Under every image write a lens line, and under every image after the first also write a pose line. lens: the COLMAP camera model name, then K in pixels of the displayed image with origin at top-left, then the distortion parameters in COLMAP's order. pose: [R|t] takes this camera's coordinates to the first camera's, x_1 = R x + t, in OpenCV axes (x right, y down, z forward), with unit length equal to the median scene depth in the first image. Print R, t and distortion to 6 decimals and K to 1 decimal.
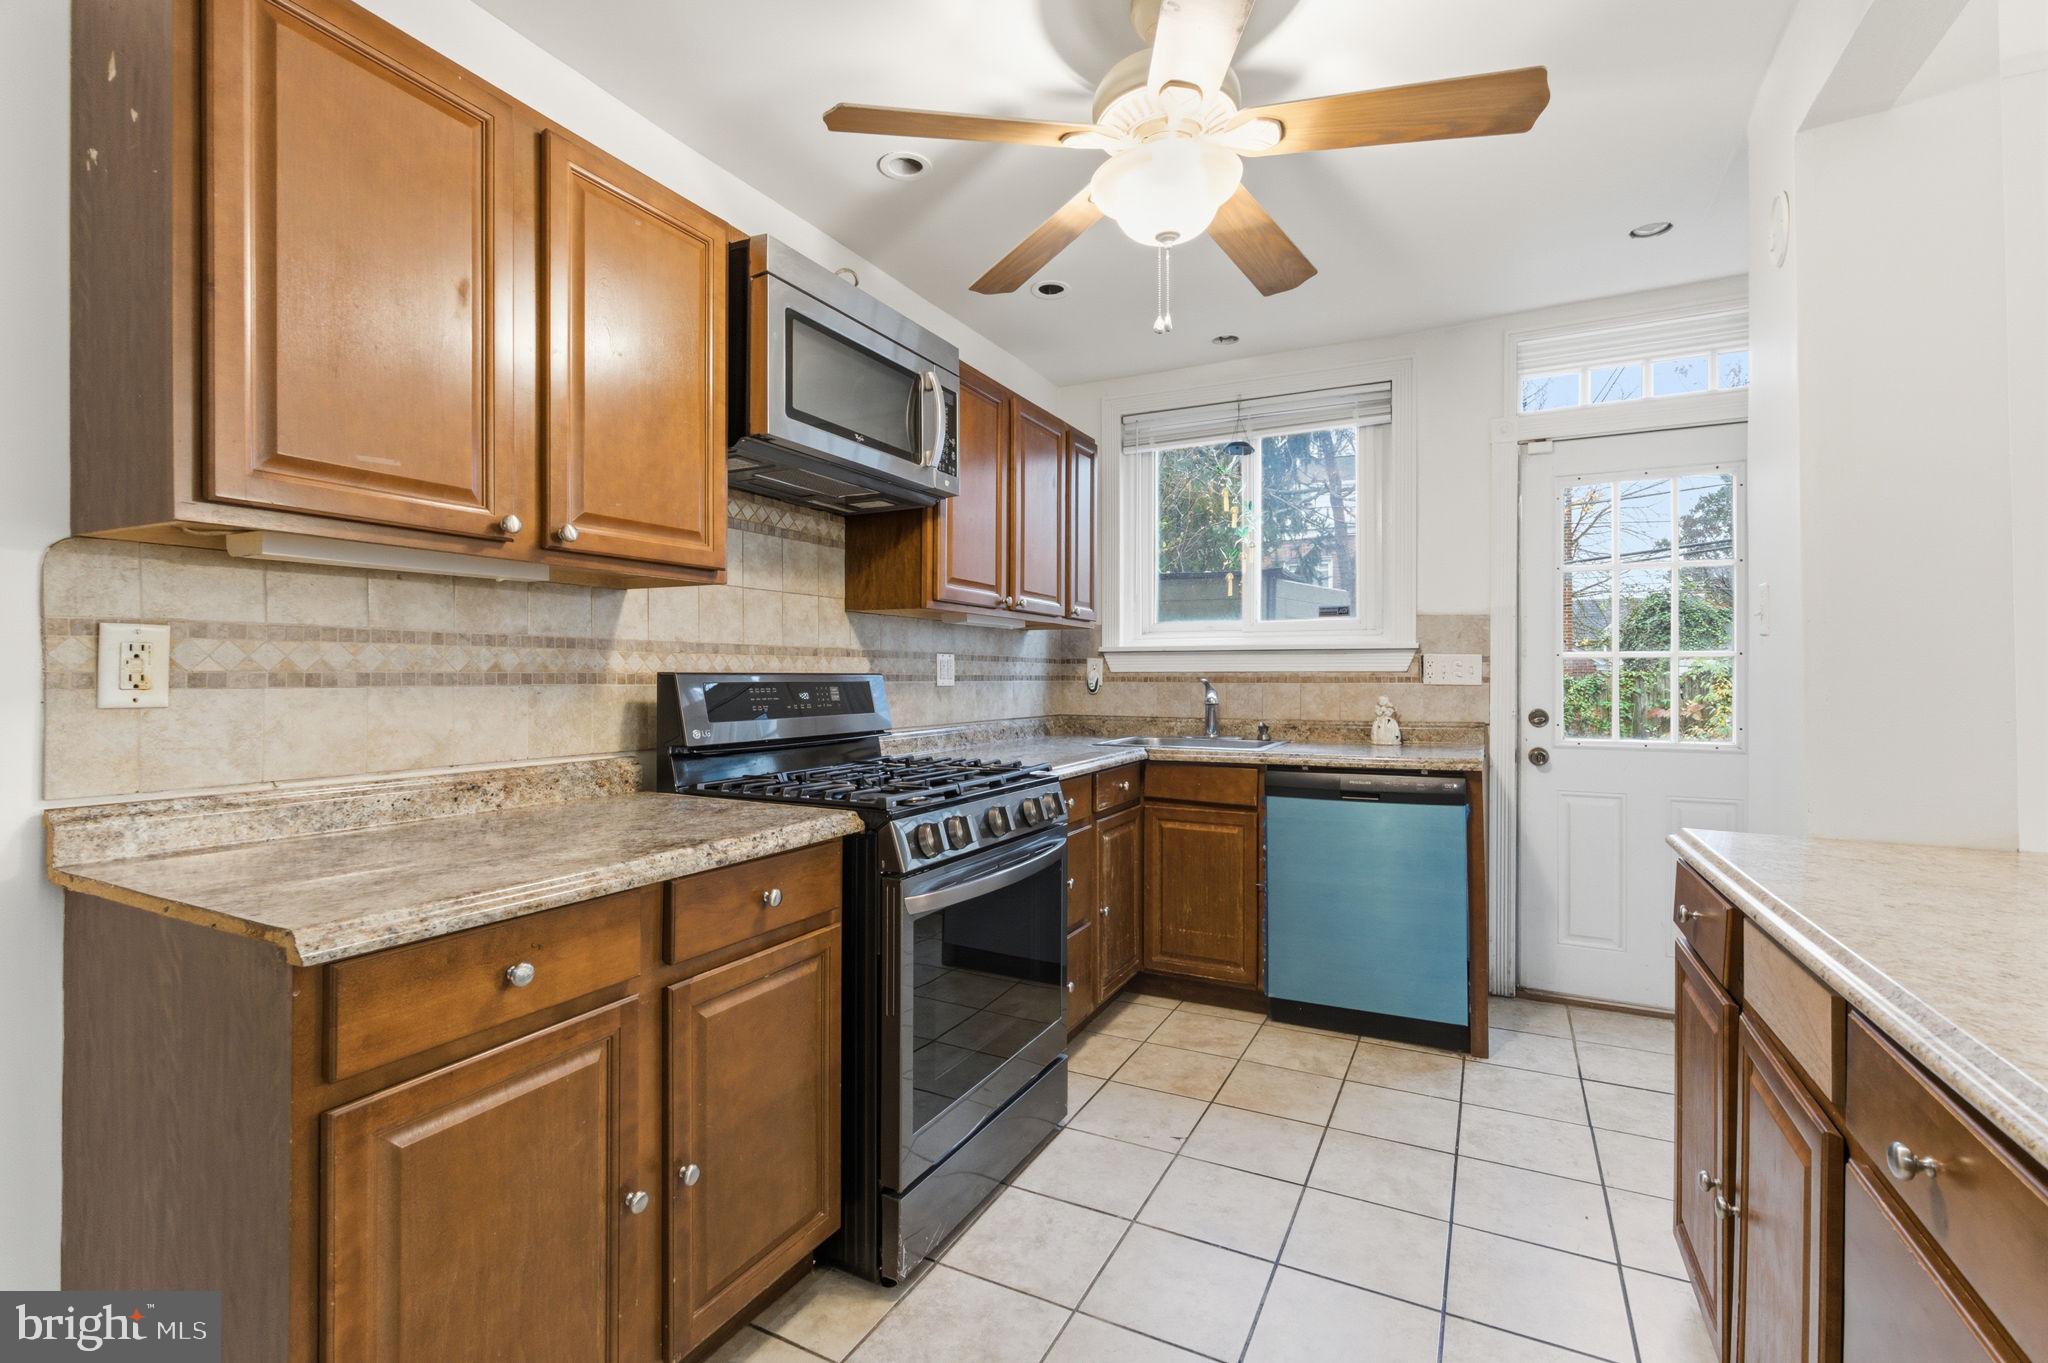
lens RADIAL K [[917.1, 0, 1024.7], [0, 917.1, 677.2], [0, 0, 1]] dist [-0.008740, 0.001982]
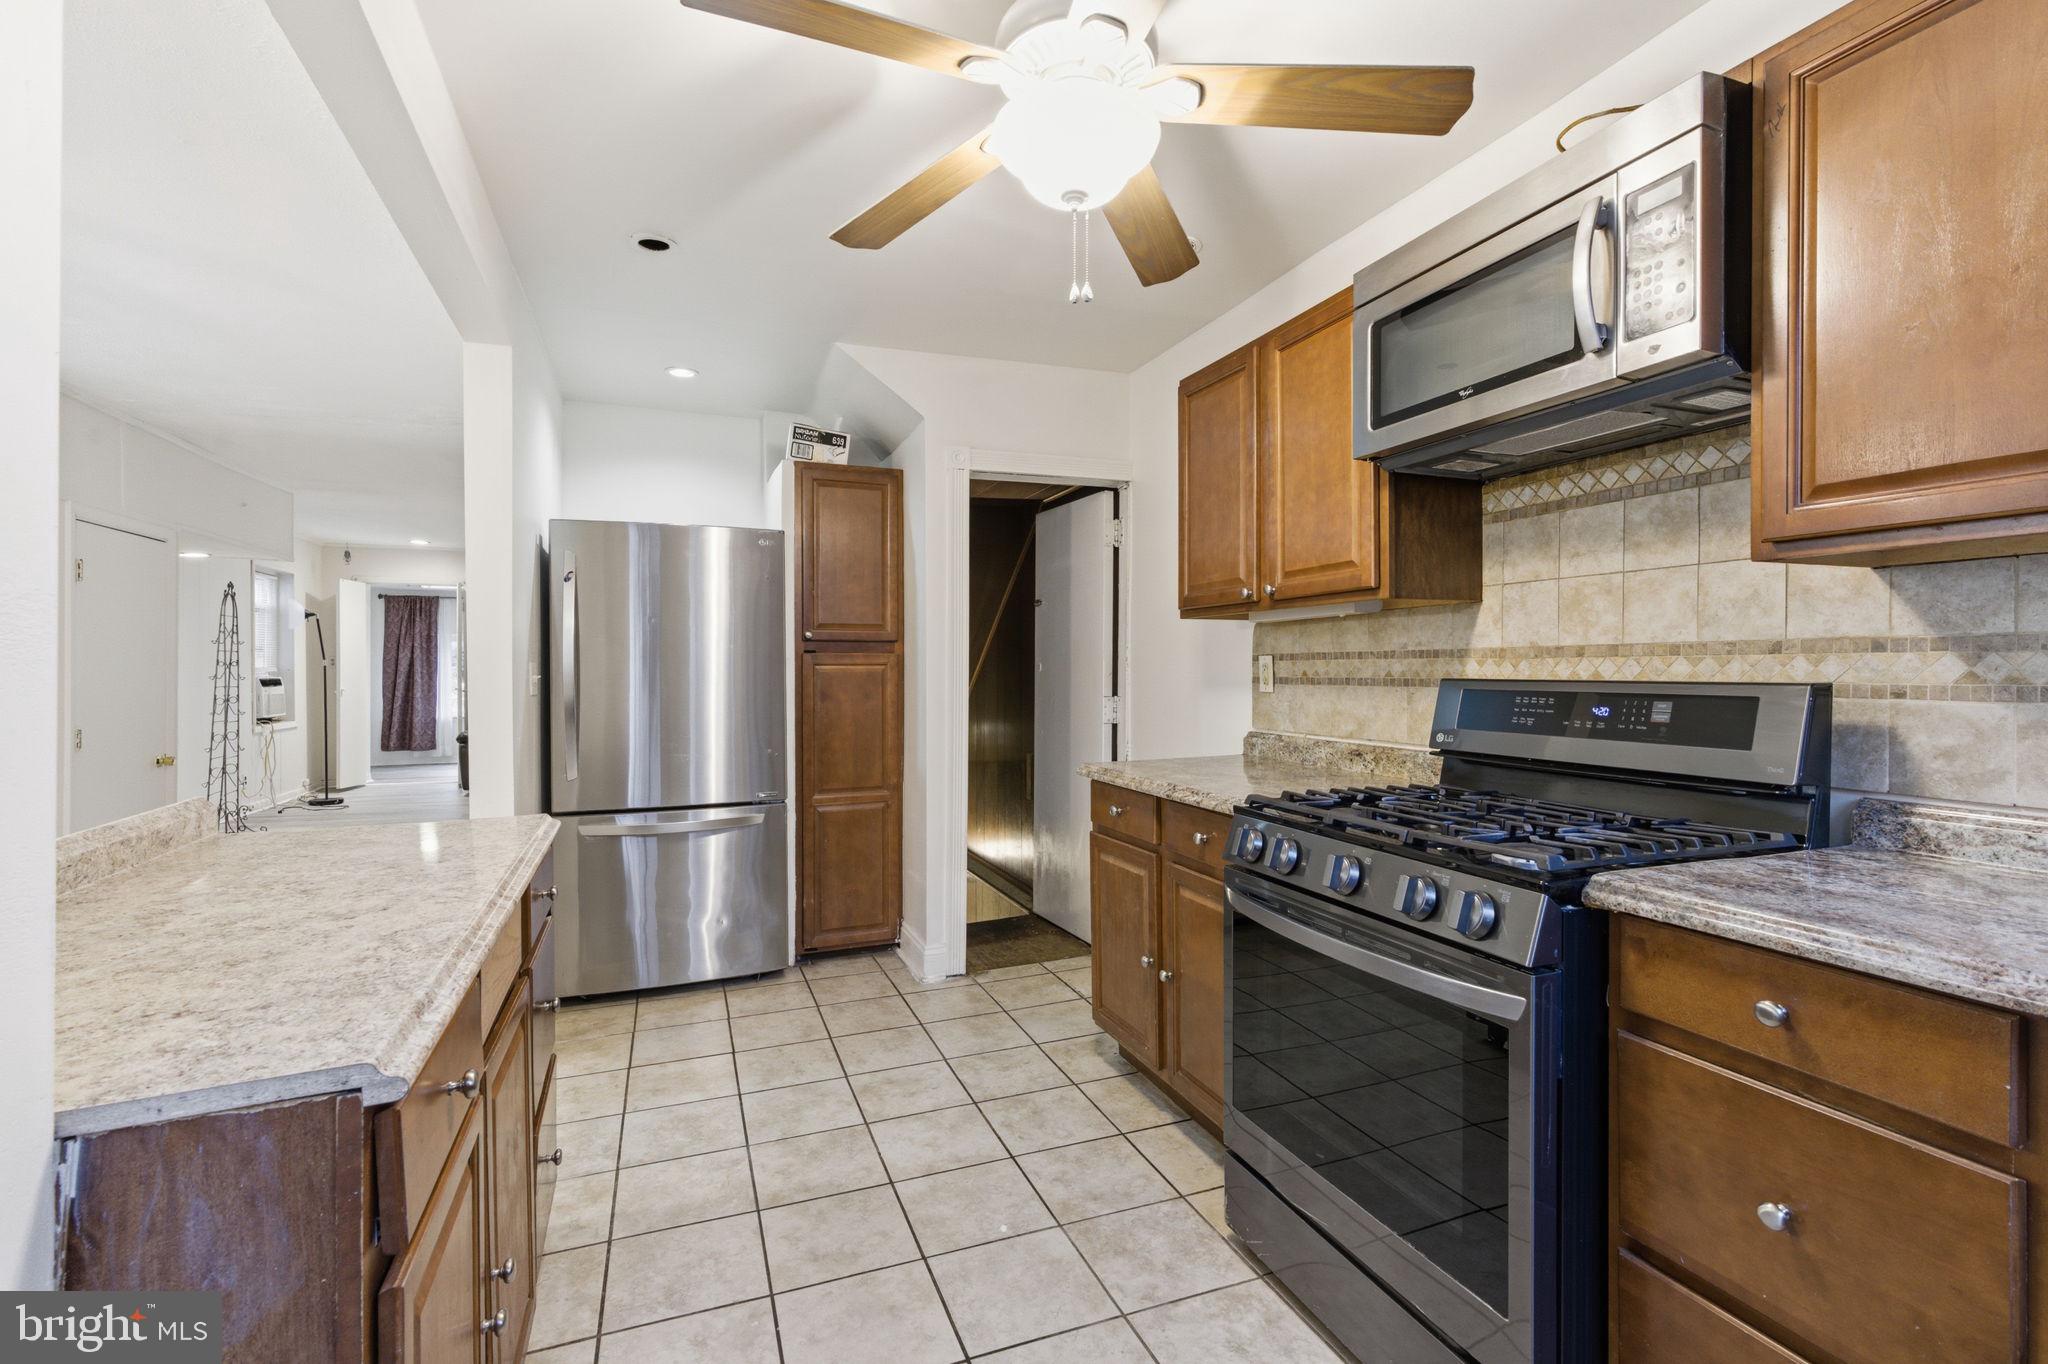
lens RADIAL K [[917.1, 0, 1019.3], [0, 917.1, 678.3], [0, 0, 1]] dist [-0.008740, 0.001982]
pose [[-0.677859, 0.006459, -0.735164, 0.809889], [-0.001636, 0.999946, 0.010294, -0.017264], [0.735190, 0.008181, -0.677811, 1.487424]]
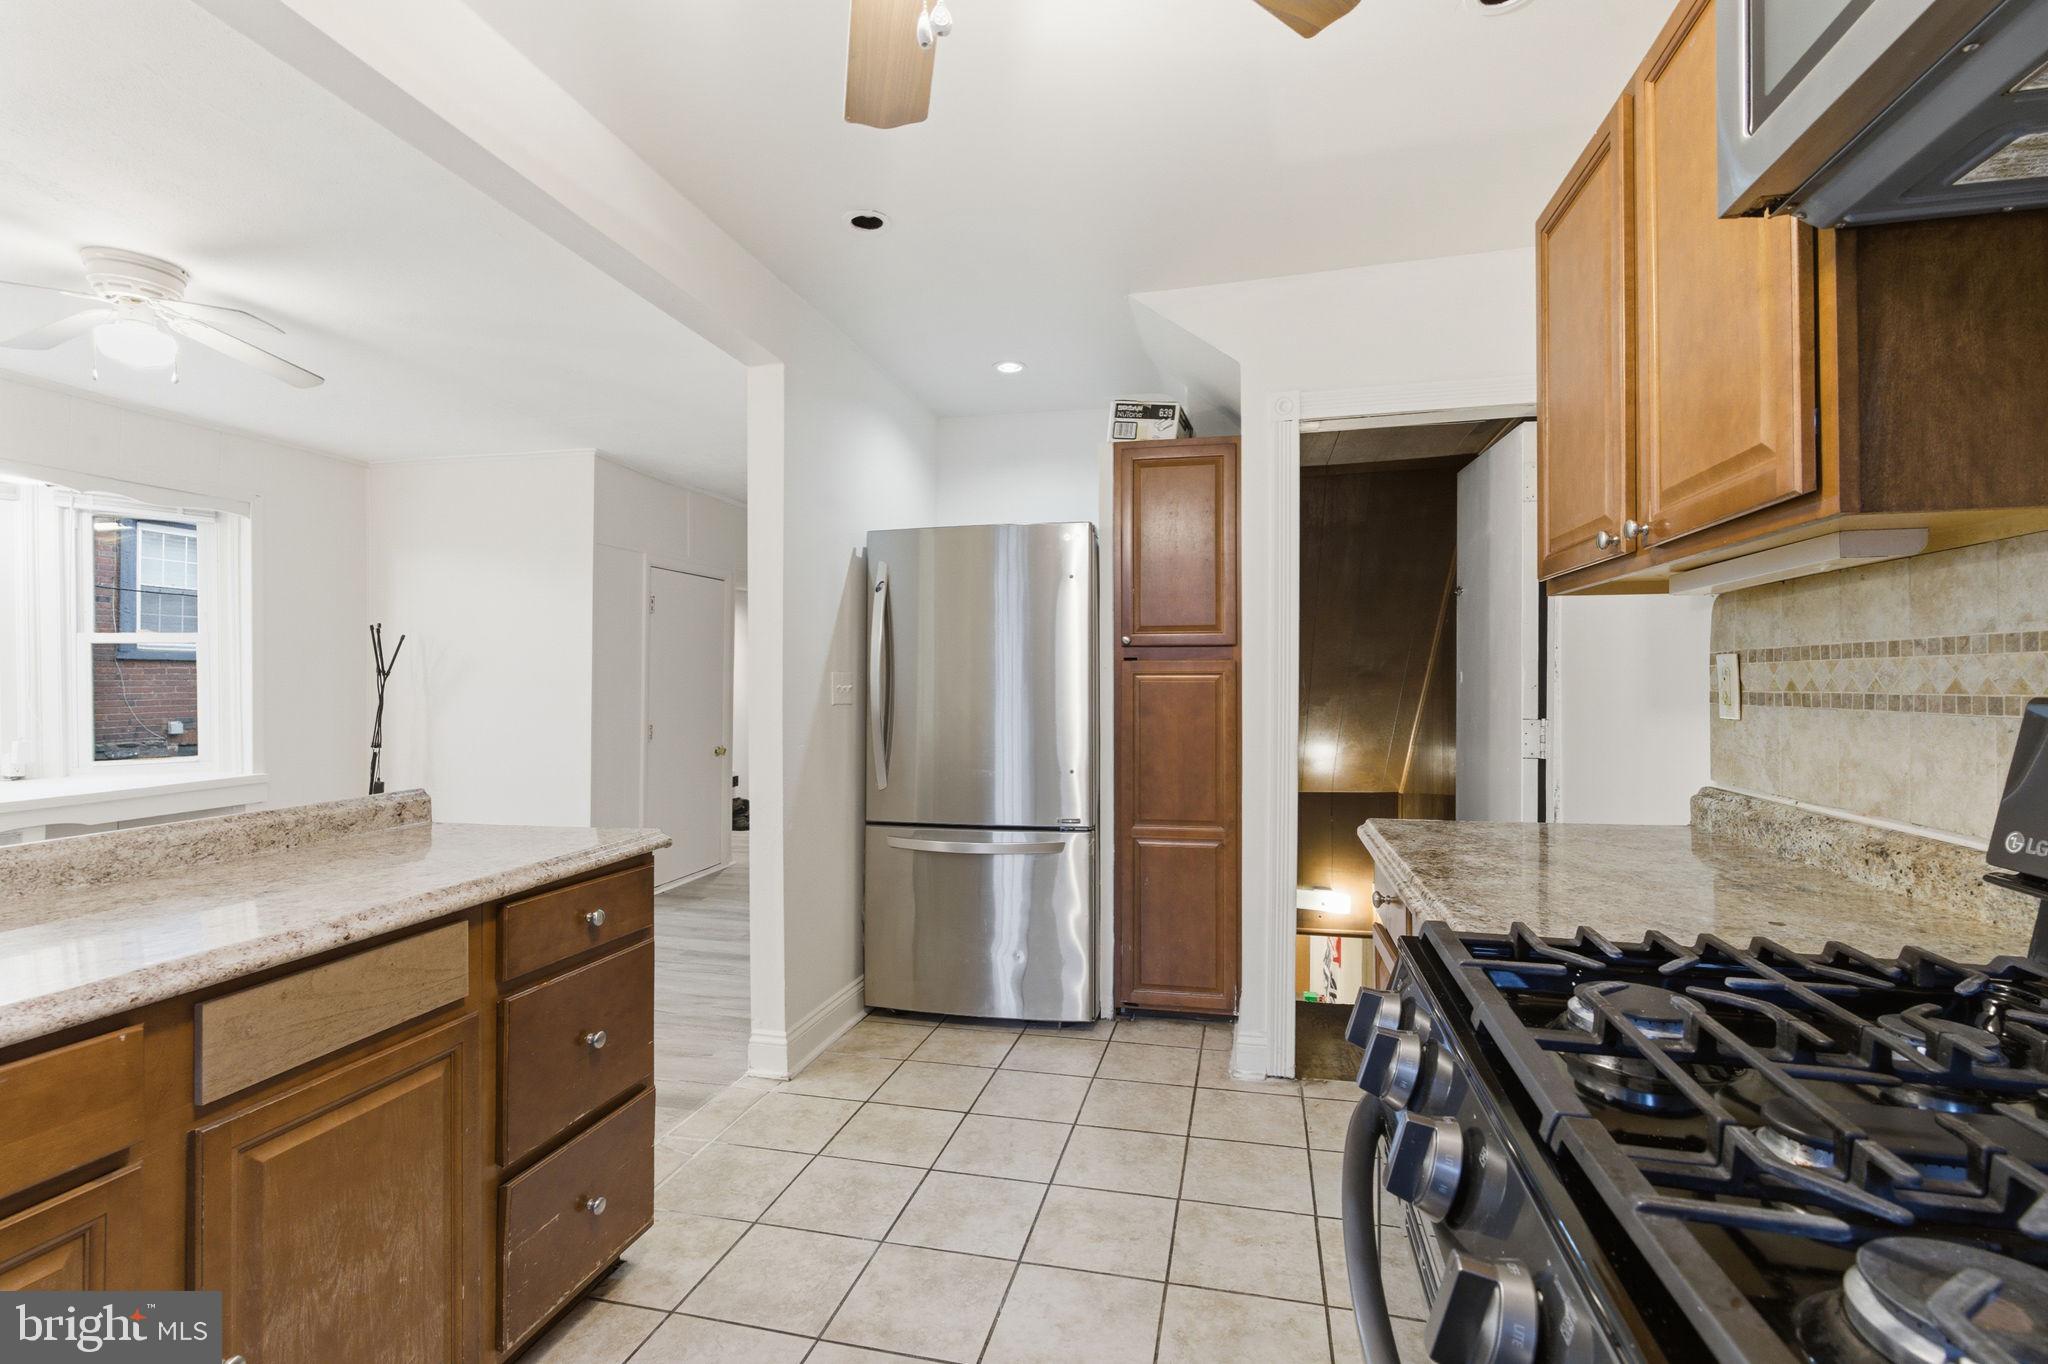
lens RADIAL K [[917.1, 0, 1019.5], [0, 917.1, 674.0], [0, 0, 1]] dist [-0.008740, 0.001982]
pose [[-0.974833, -0.004377, -0.222894, 0.208704], [-0.002939, 0.999973, -0.006781, -0.013217], [0.222918, -0.005955, -0.974819, 1.438036]]
